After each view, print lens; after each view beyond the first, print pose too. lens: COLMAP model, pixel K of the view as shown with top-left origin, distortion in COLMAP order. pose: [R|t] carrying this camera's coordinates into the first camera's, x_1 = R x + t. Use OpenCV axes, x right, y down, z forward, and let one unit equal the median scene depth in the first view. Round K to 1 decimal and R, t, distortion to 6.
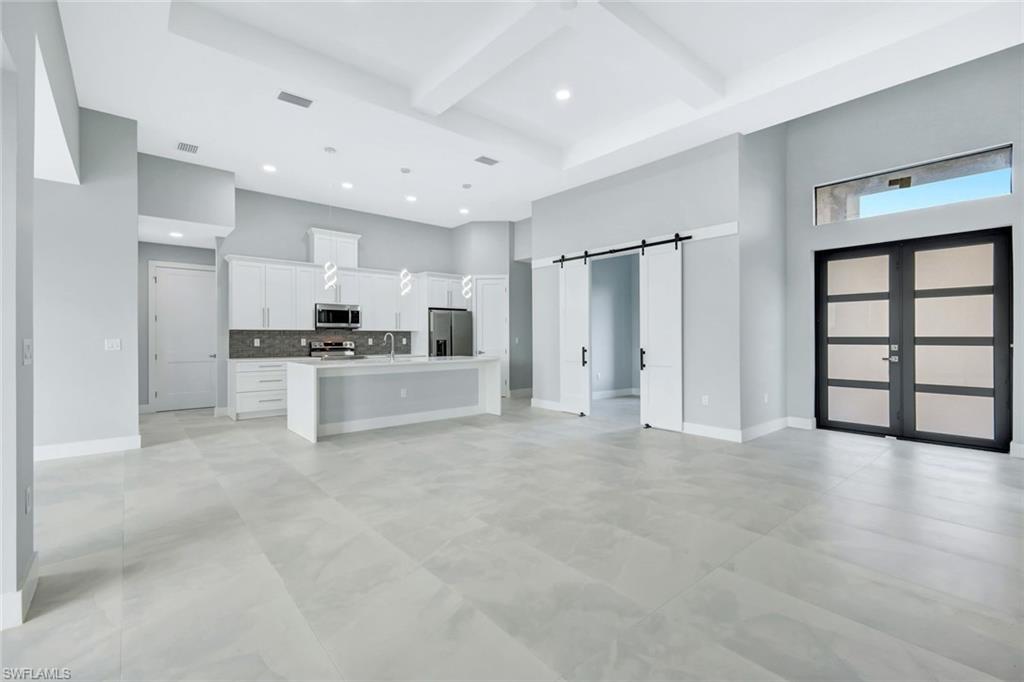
lens RADIAL K [[452.8, 0, 506.2], [0, 452.8, 343.4], [0, 0, 1]] dist [0.010293, 0.000144]
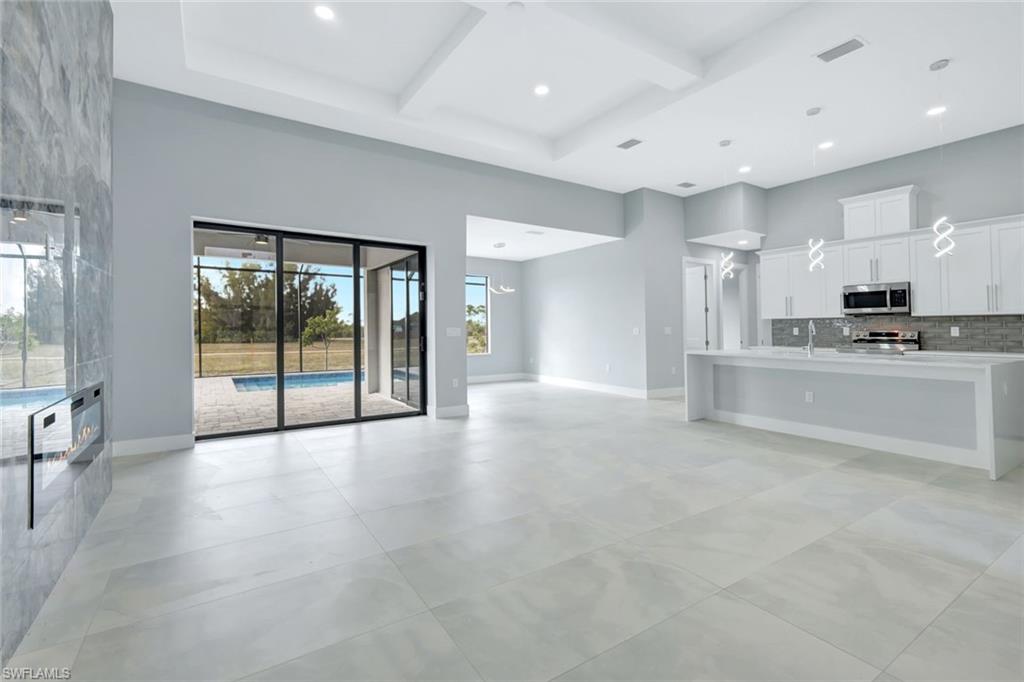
lens RADIAL K [[452.8, 0, 514.0], [0, 452.8, 328.2], [0, 0, 1]] dist [0.010293, 0.000144]
pose [[-0.115223, 0.001100, -0.993339, 0.493019], [-0.008937, 0.999958, 0.002144, -0.004954], [0.993299, 0.009124, -0.115208, 0.469636]]
